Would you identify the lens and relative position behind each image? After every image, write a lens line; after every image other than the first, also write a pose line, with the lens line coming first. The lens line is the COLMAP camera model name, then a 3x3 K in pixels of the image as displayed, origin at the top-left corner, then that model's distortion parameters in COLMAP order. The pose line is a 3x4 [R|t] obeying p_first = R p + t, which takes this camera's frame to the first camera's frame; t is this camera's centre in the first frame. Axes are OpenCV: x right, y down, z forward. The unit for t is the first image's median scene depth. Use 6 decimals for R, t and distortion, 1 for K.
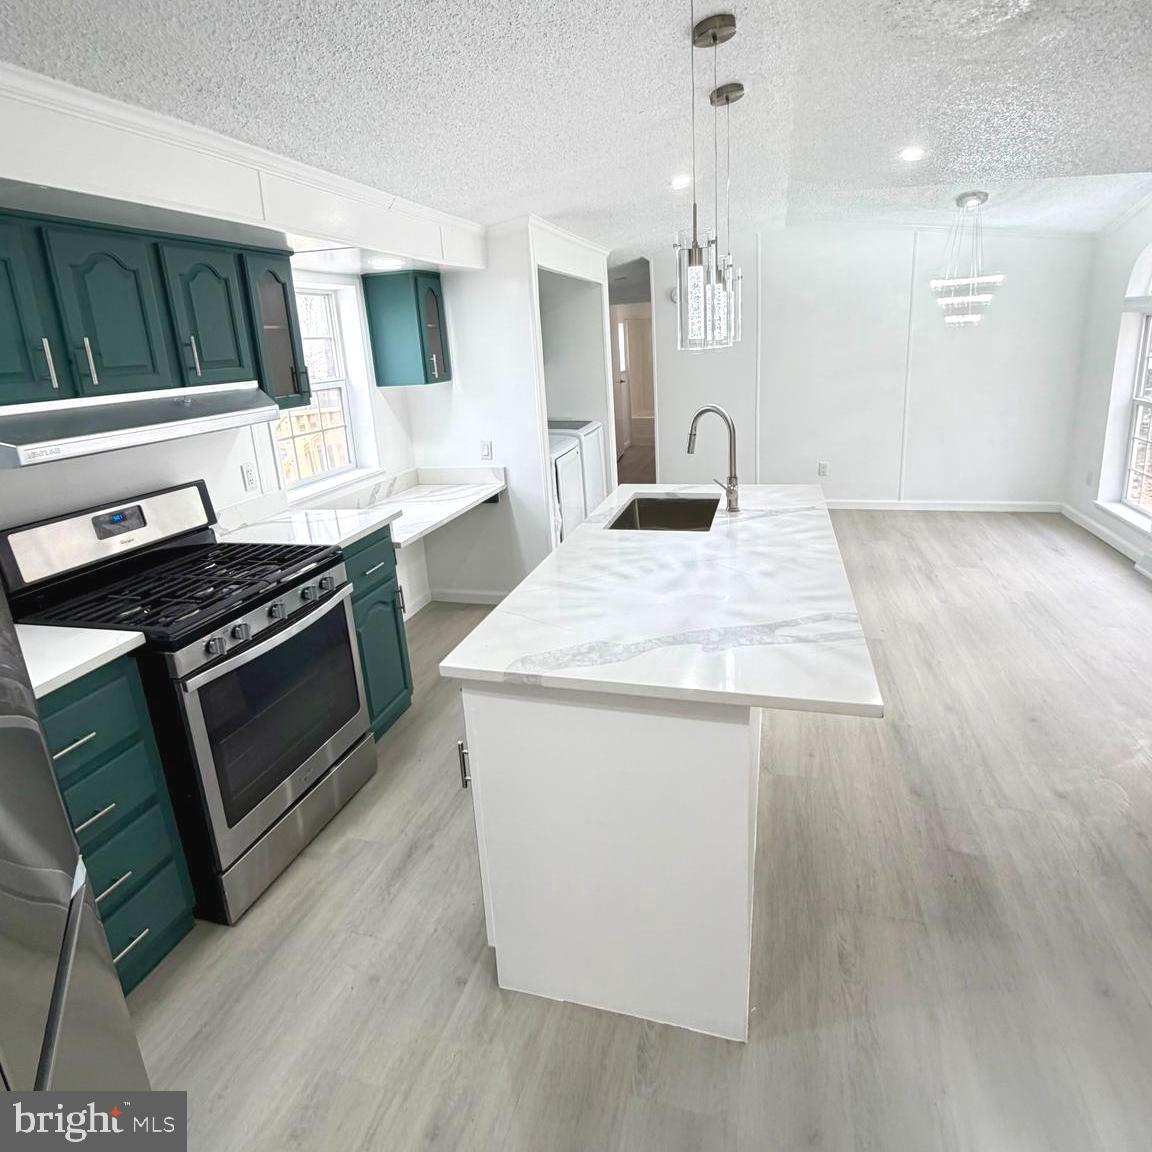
lens RADIAL K [[668.6, 0, 578.6], [0, 668.6, 517.5], [0, 0, 1]] dist [-0.003532, 0.000613]
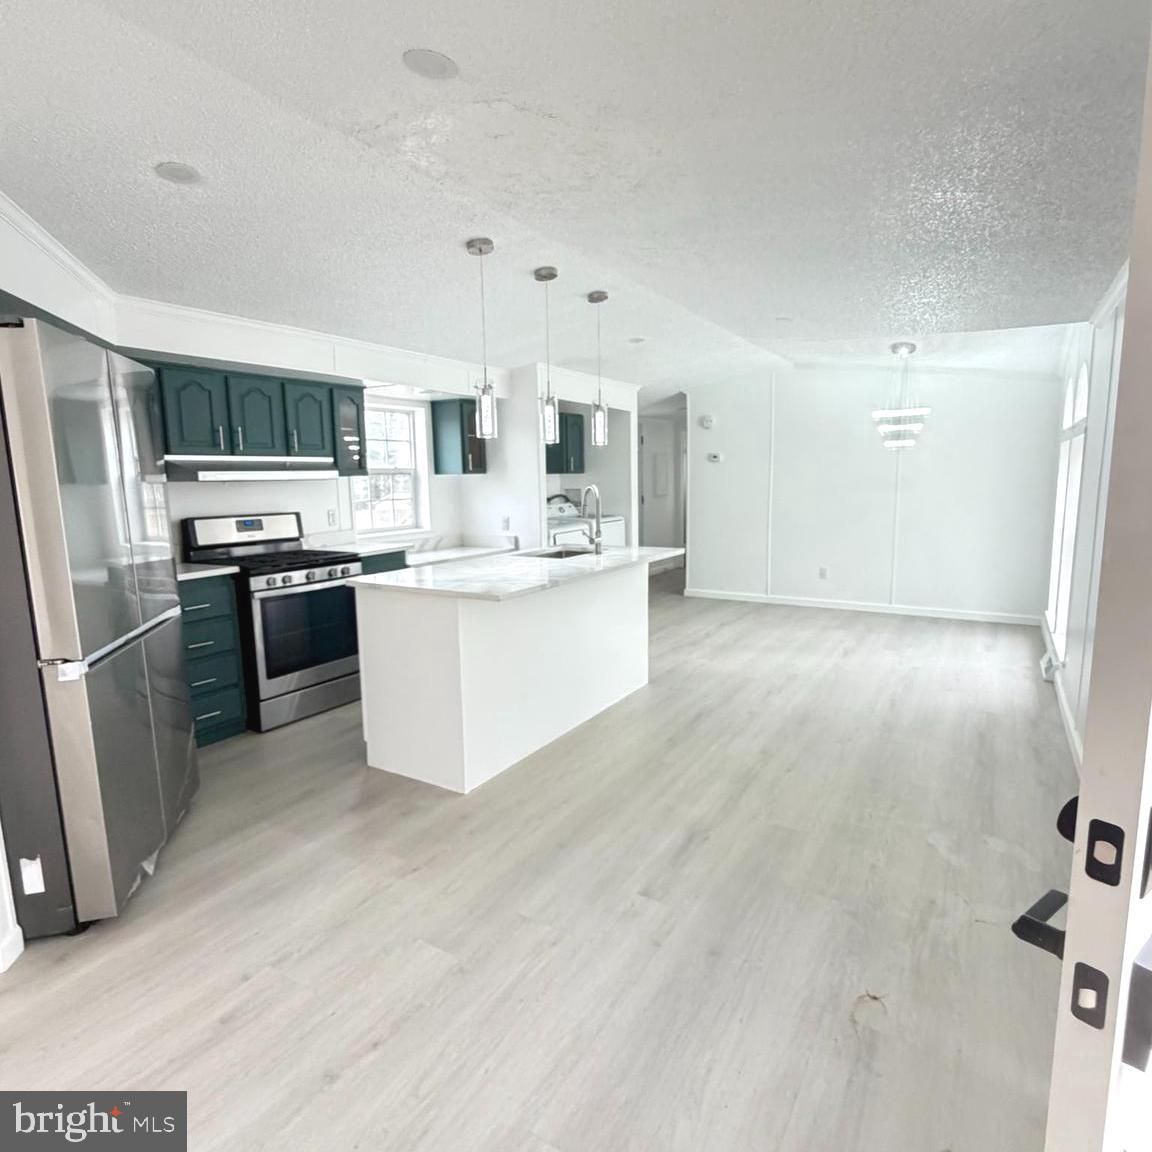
lens RADIAL K [[668.6, 0, 573.8], [0, 668.6, 581.2], [0, 0, 1]] dist [-0.003532, 0.000613]
pose [[0.961668, 0.082031, -0.261660, 0.631198], [-0.106099, 0.991197, -0.079196, 0.194183], [0.252860, 0.103922, 0.961905, -0.512602]]
